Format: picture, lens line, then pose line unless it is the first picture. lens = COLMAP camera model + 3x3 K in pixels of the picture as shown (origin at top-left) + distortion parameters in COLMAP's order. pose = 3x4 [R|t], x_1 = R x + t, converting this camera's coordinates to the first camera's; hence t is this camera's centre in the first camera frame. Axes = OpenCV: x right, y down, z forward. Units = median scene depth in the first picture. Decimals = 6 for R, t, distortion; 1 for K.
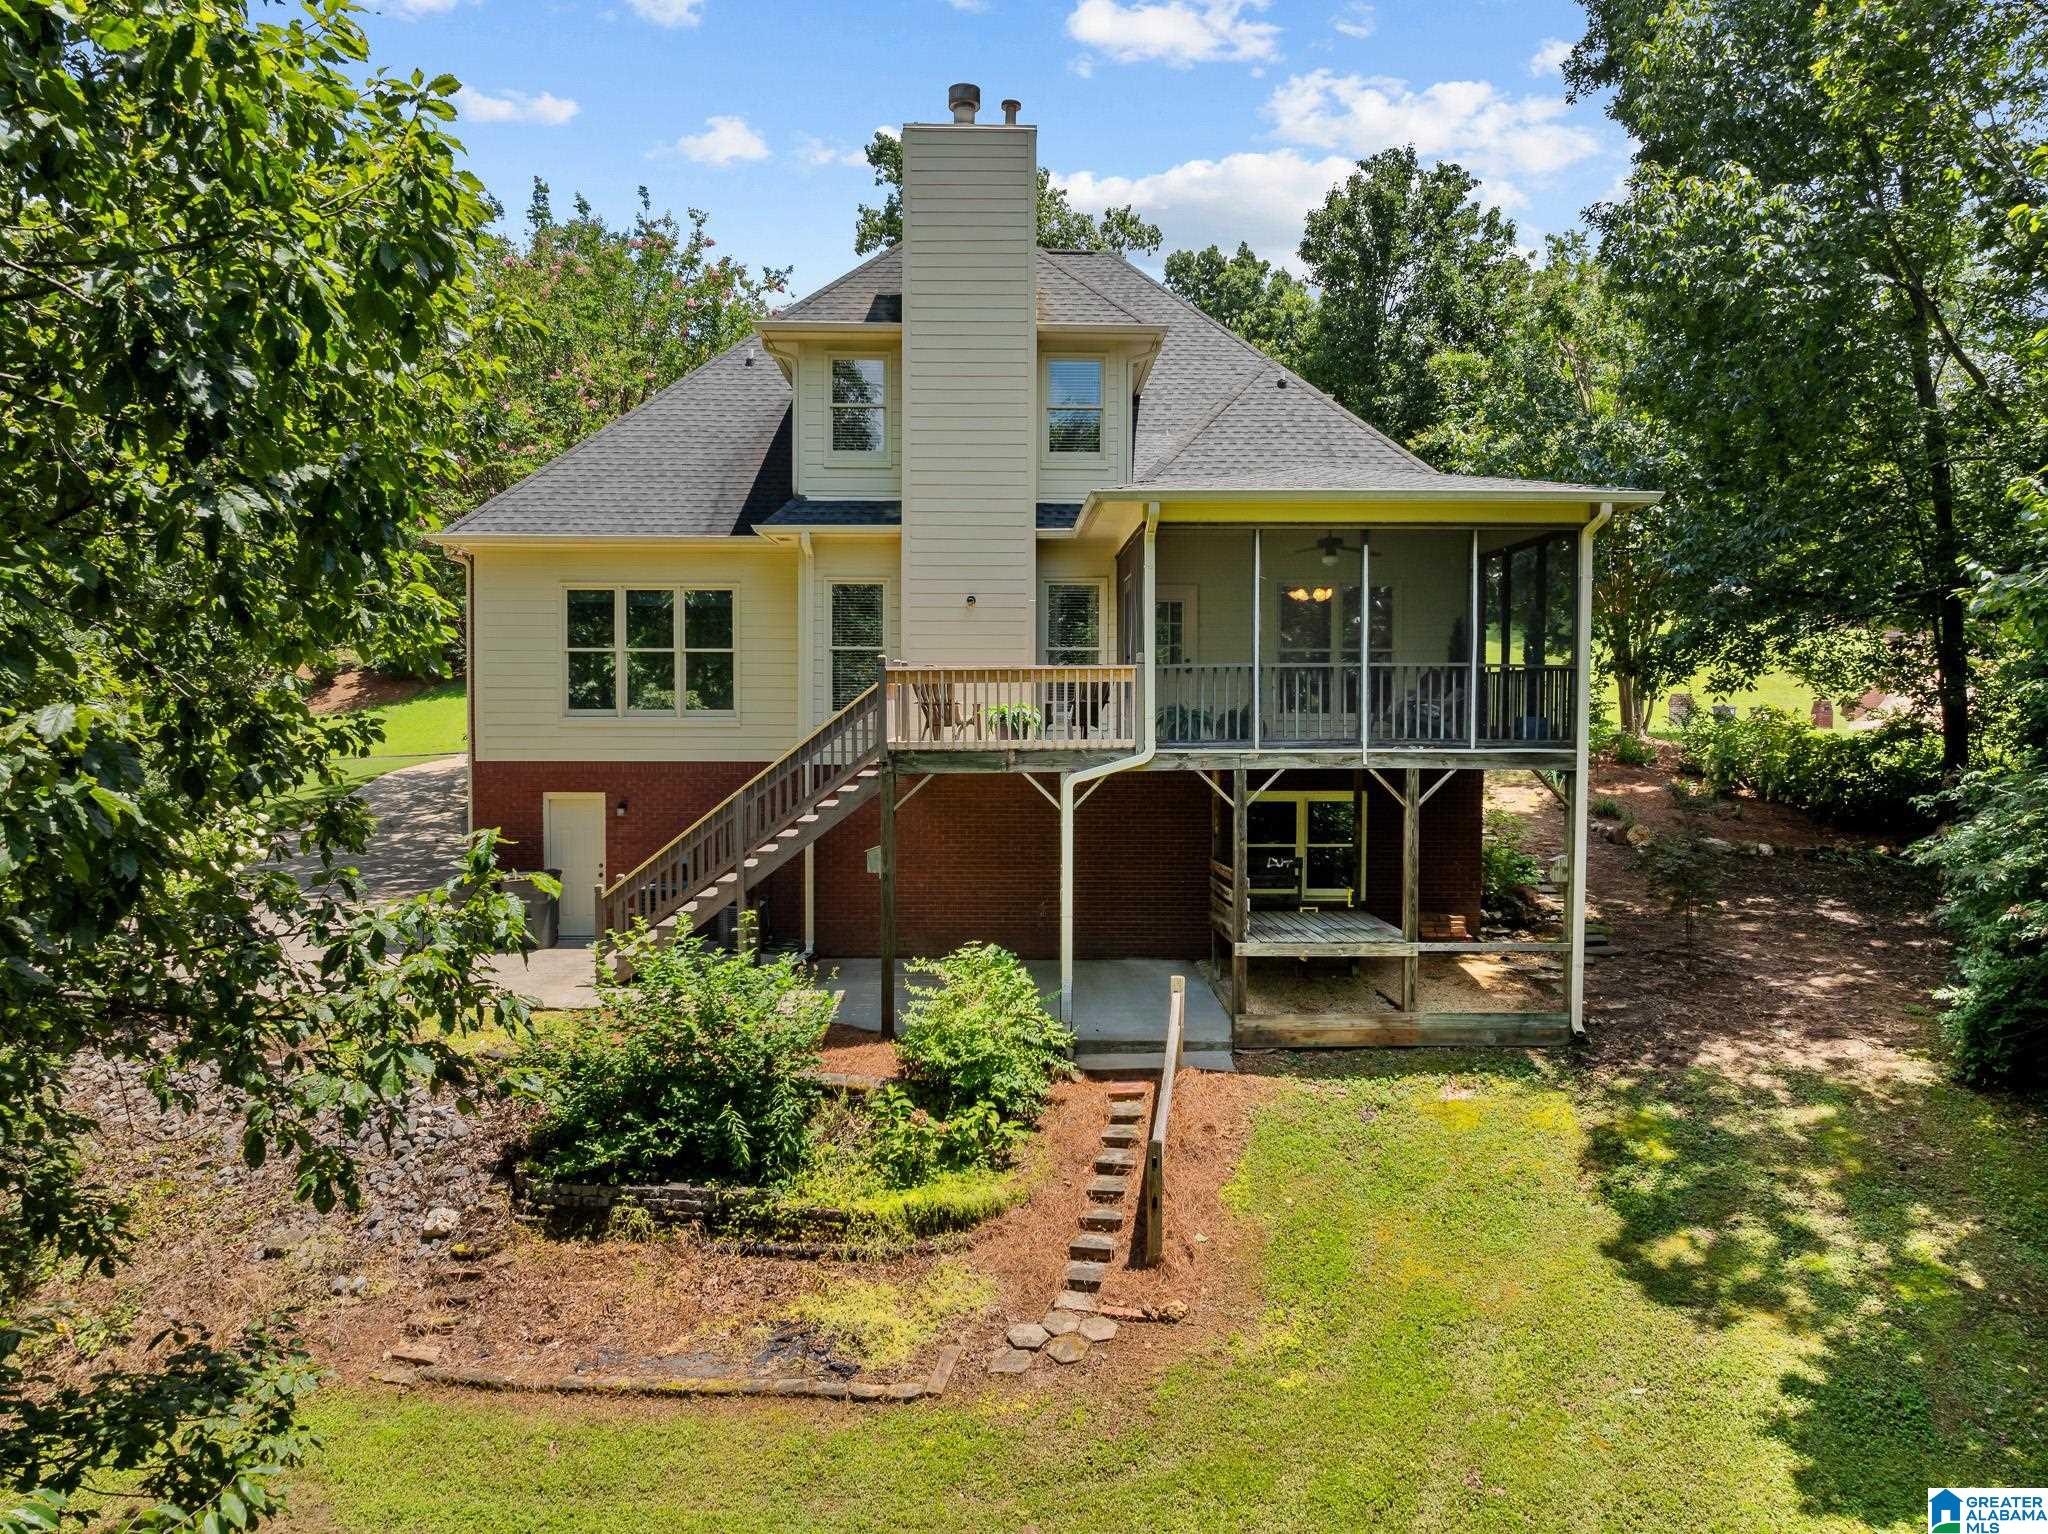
lens RADIAL K [[1456.4, 0, 1024.0], [0, 1456.4, 767.0], [0, 0, 1]] dist [-0.073871, -0.000466]
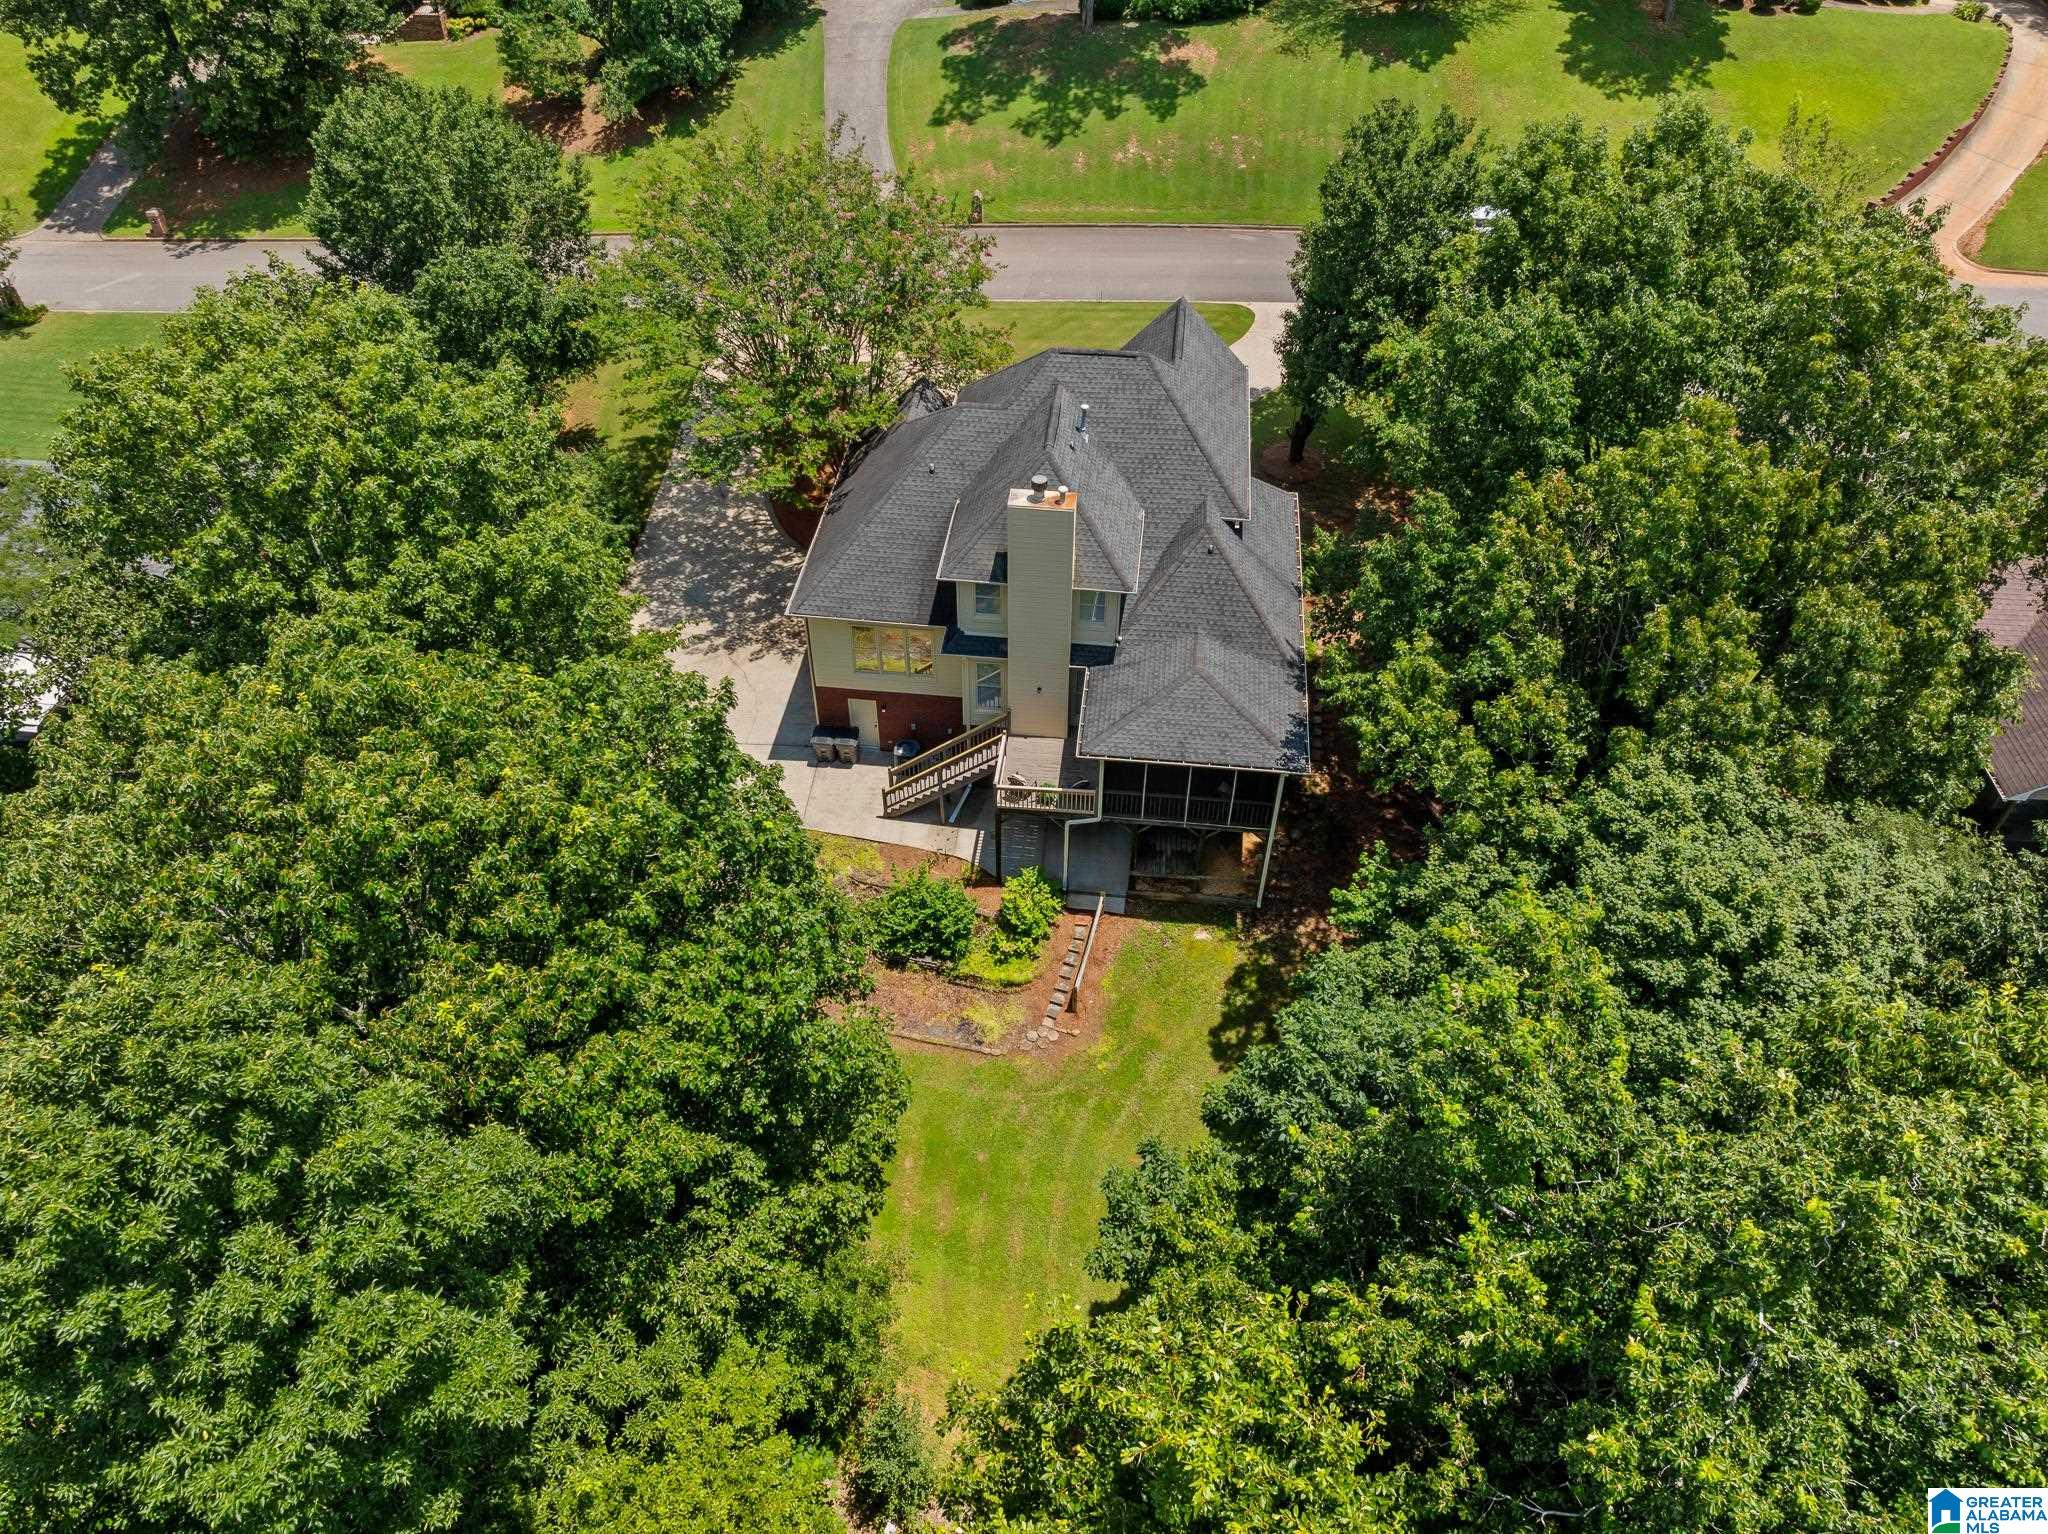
lens RADIAL K [[1422.4, 0, 1024.0], [0, 1422.4, 767.0], [0, 0, 1]] dist [-0.056729, 0.025399]
pose [[0.991924, 0.089595, -0.089776, 0.202658], [-0.002489, 0.721436, 0.692477, -2.134875], [0.126810, -0.686661, 0.715833, -0.875359]]
